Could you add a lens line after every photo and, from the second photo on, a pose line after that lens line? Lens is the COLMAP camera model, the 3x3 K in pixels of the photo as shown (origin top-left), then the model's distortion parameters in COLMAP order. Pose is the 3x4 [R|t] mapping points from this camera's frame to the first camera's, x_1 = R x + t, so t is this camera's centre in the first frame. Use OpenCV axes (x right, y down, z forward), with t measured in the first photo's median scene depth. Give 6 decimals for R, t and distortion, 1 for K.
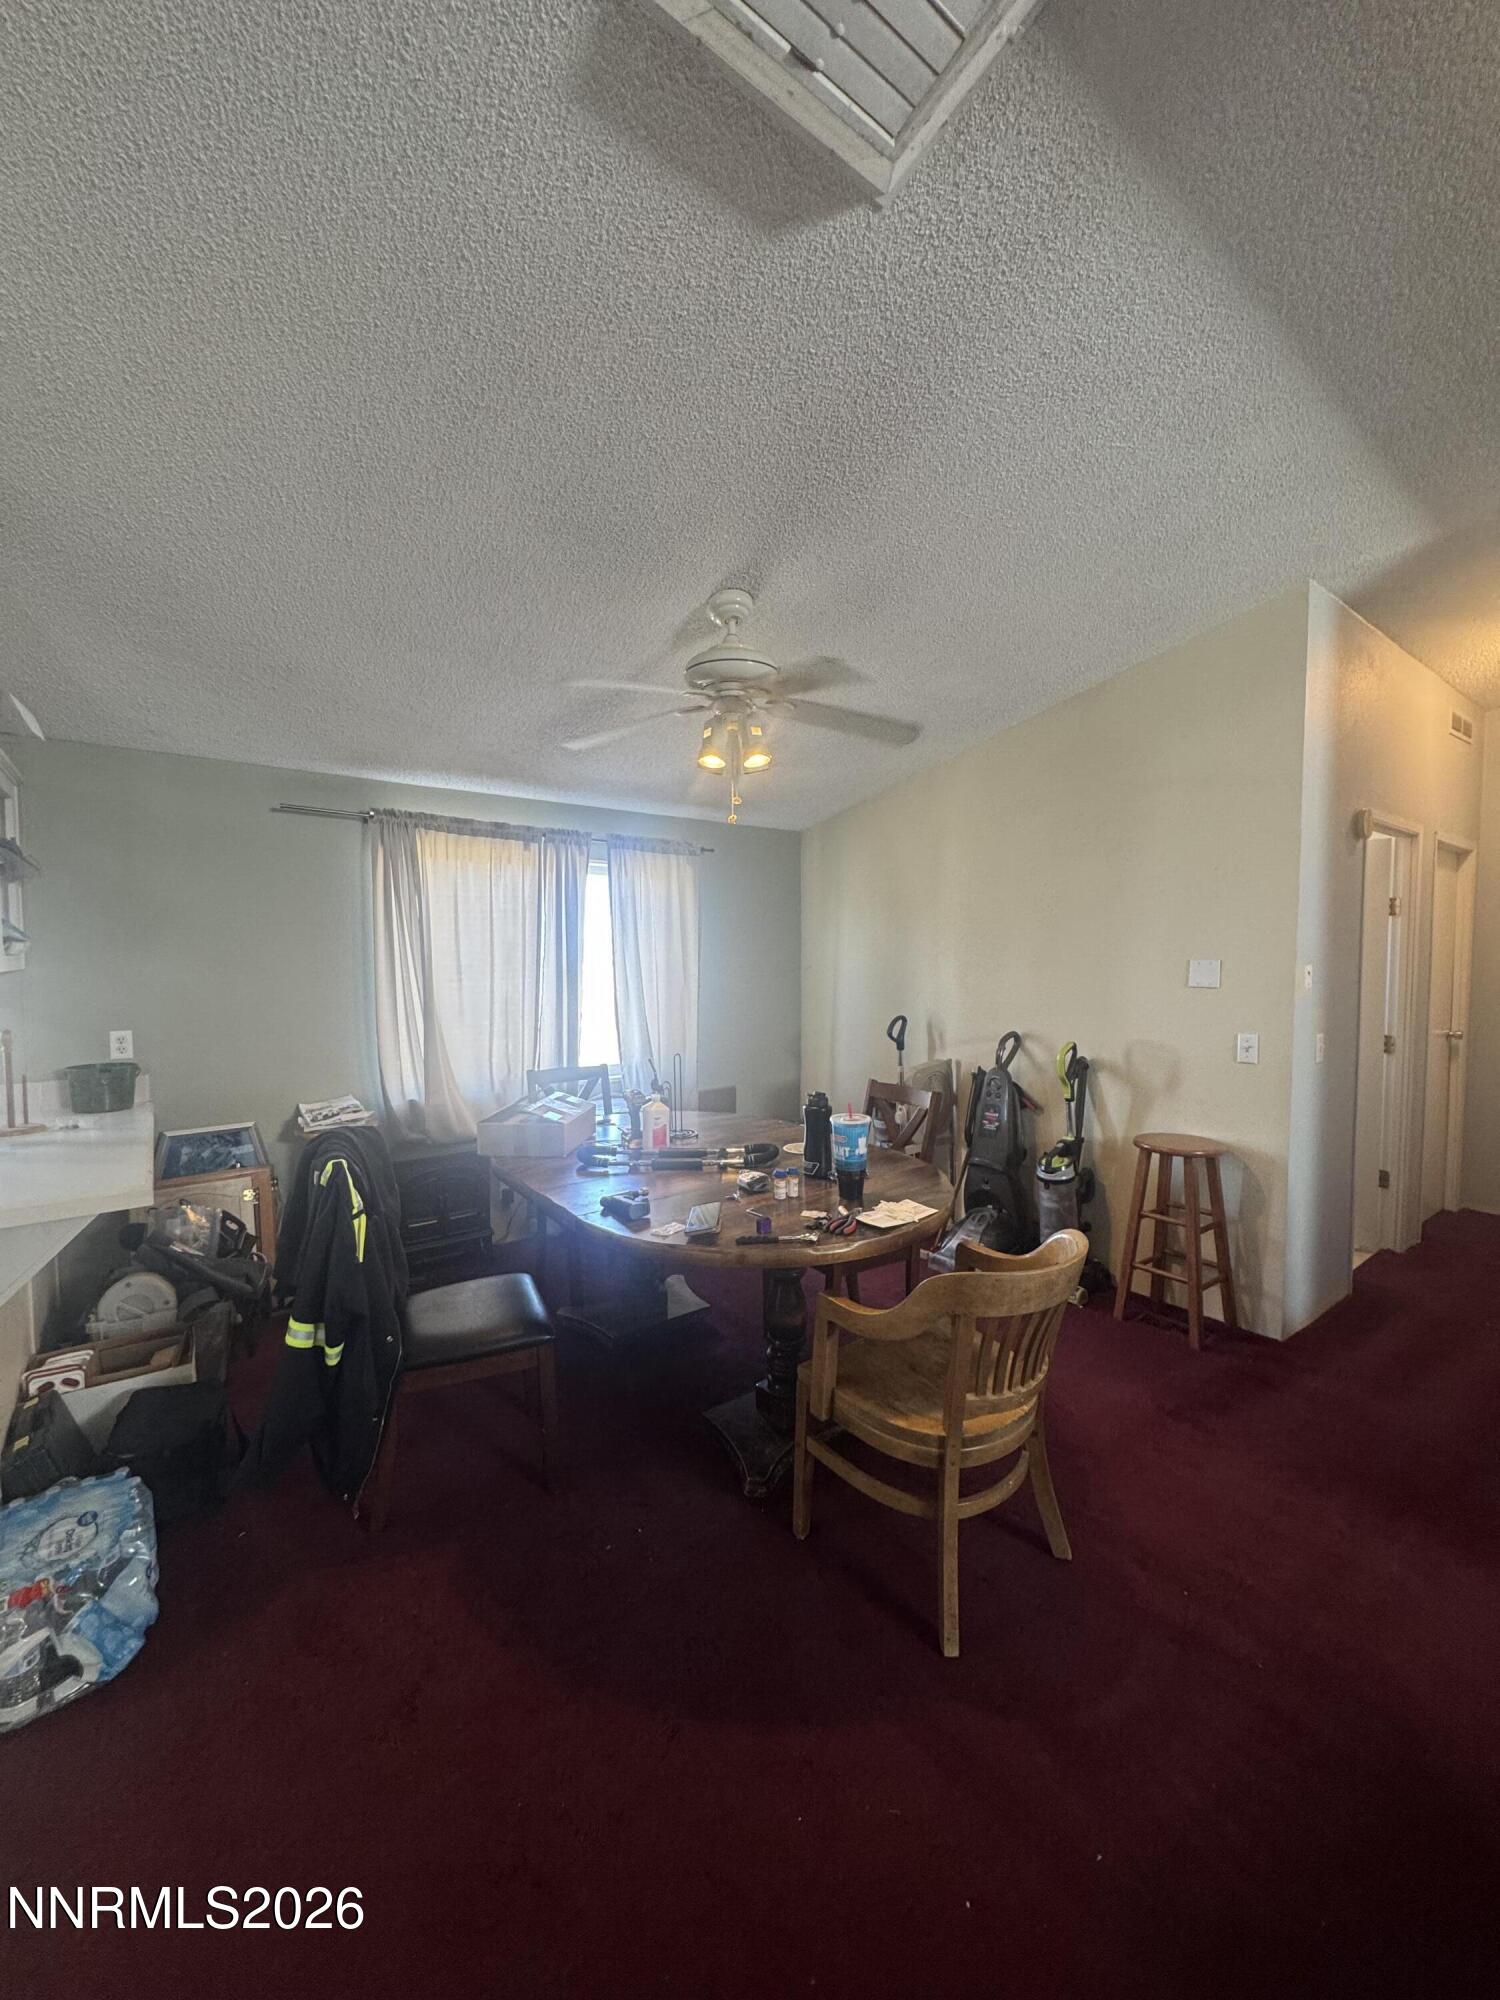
lens RADIAL K [[797.6, 0, 749.6], [0, 797.6, 998.0], [0, 0, 1]] dist [-0.003432, 0.000334]
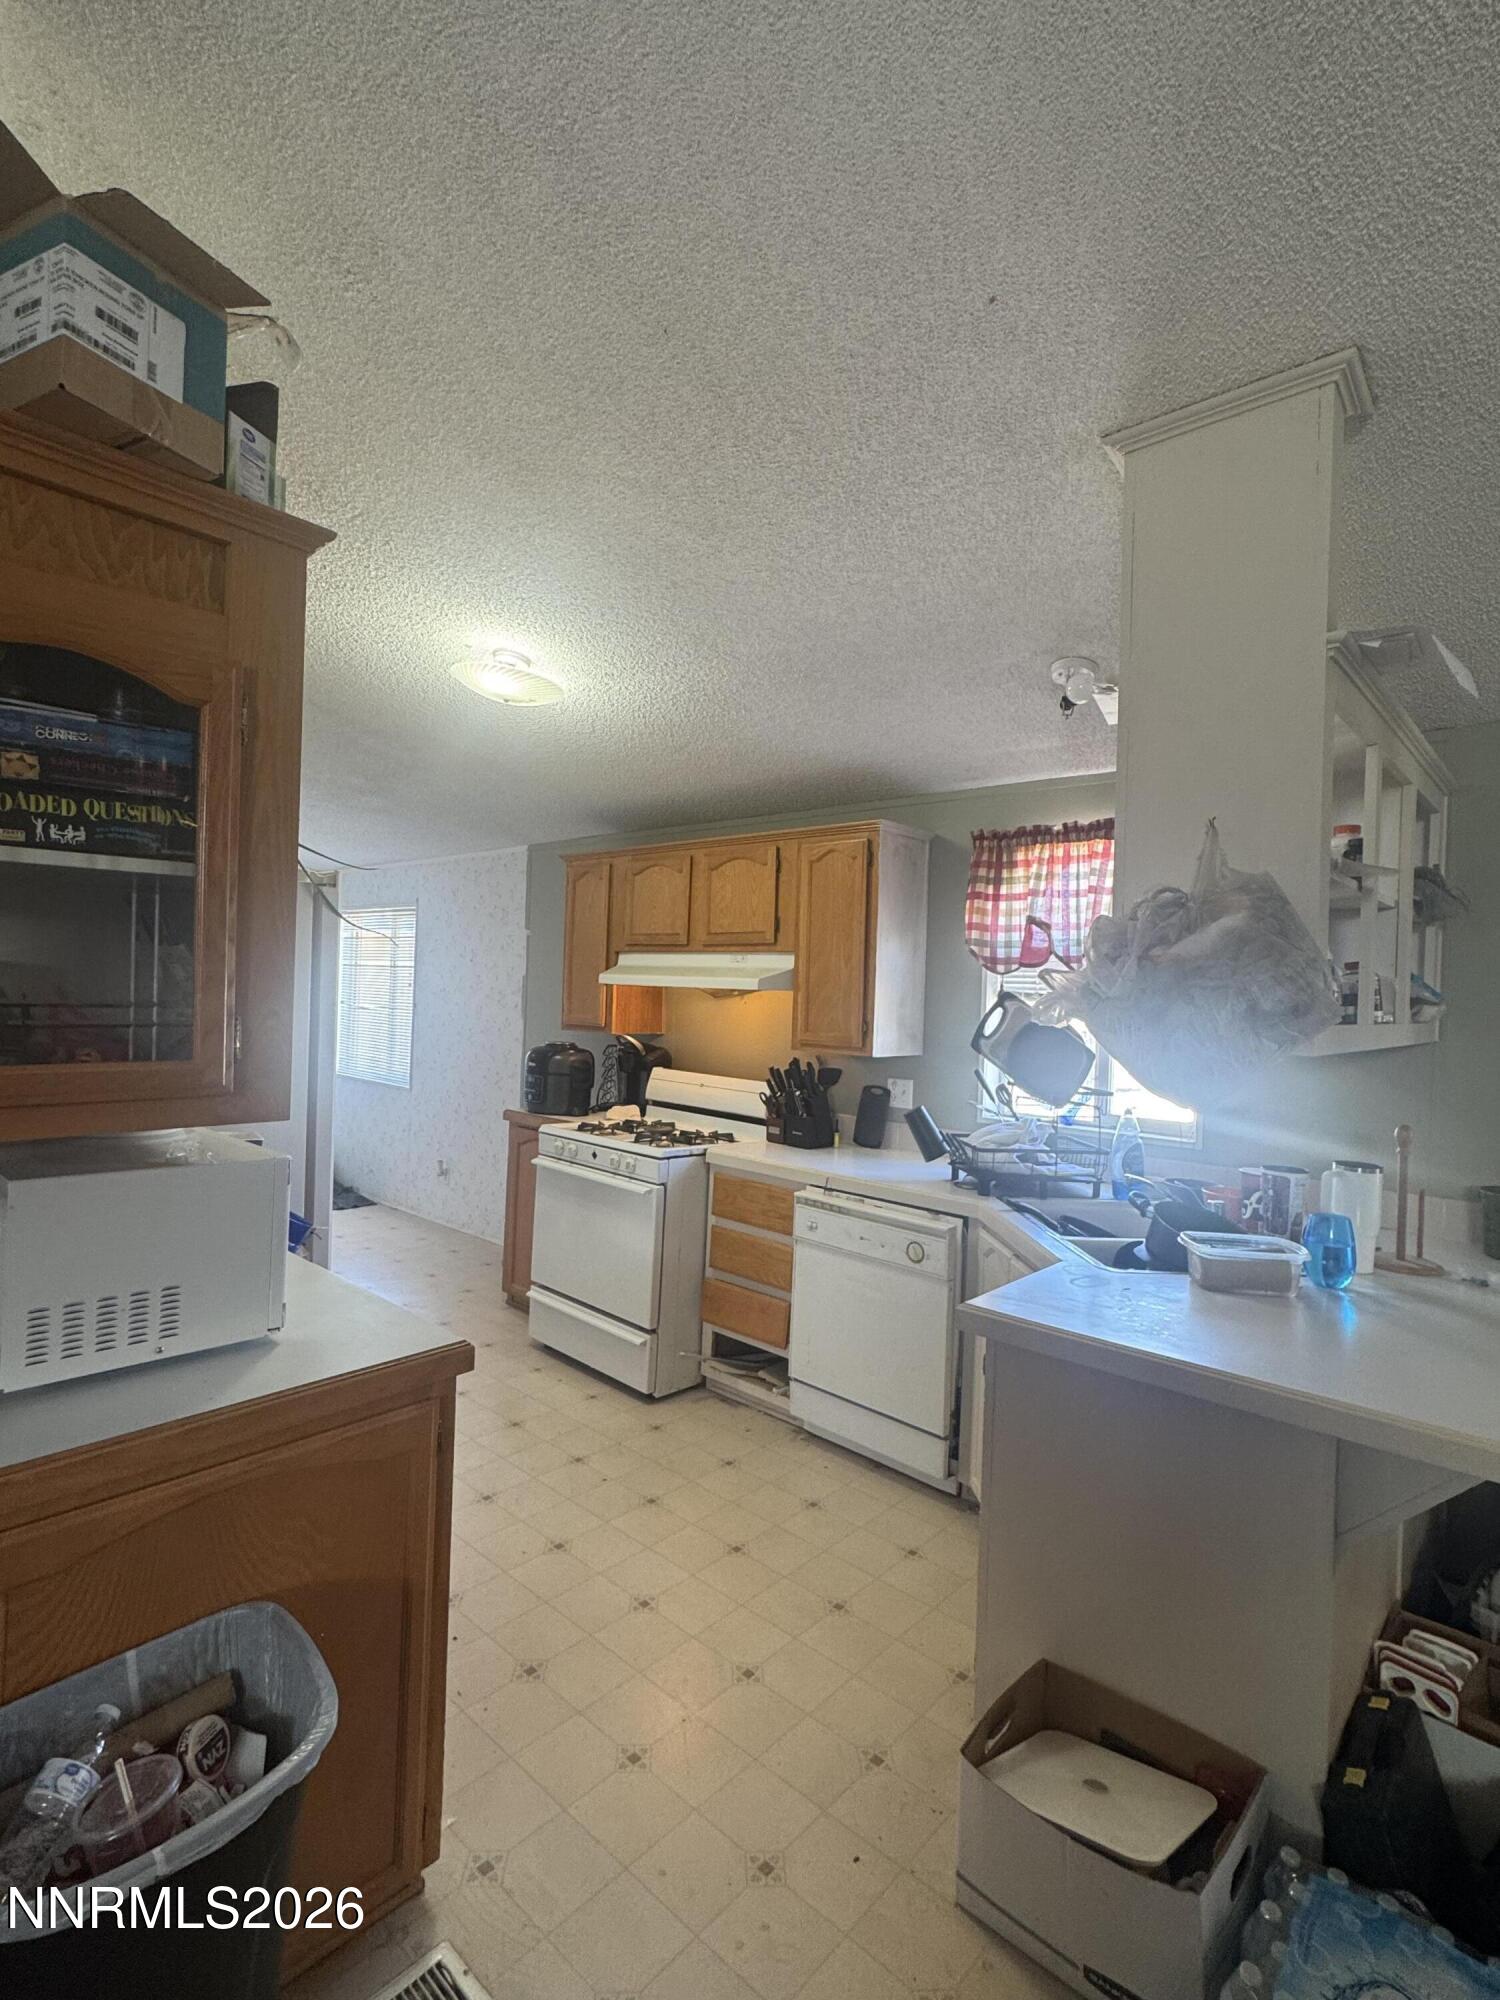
lens RADIAL K [[963.6, 0, 744.6], [0, 963.6, 996.3], [0, 0, 1]] dist [0.001650, -0.000462]
pose [[0.189986, 0.009609, -0.981740, -0.180848], [-0.085398, 0.996324, -0.006775, -0.020258], [0.978066, 0.085125, 0.190109, 0.228911]]
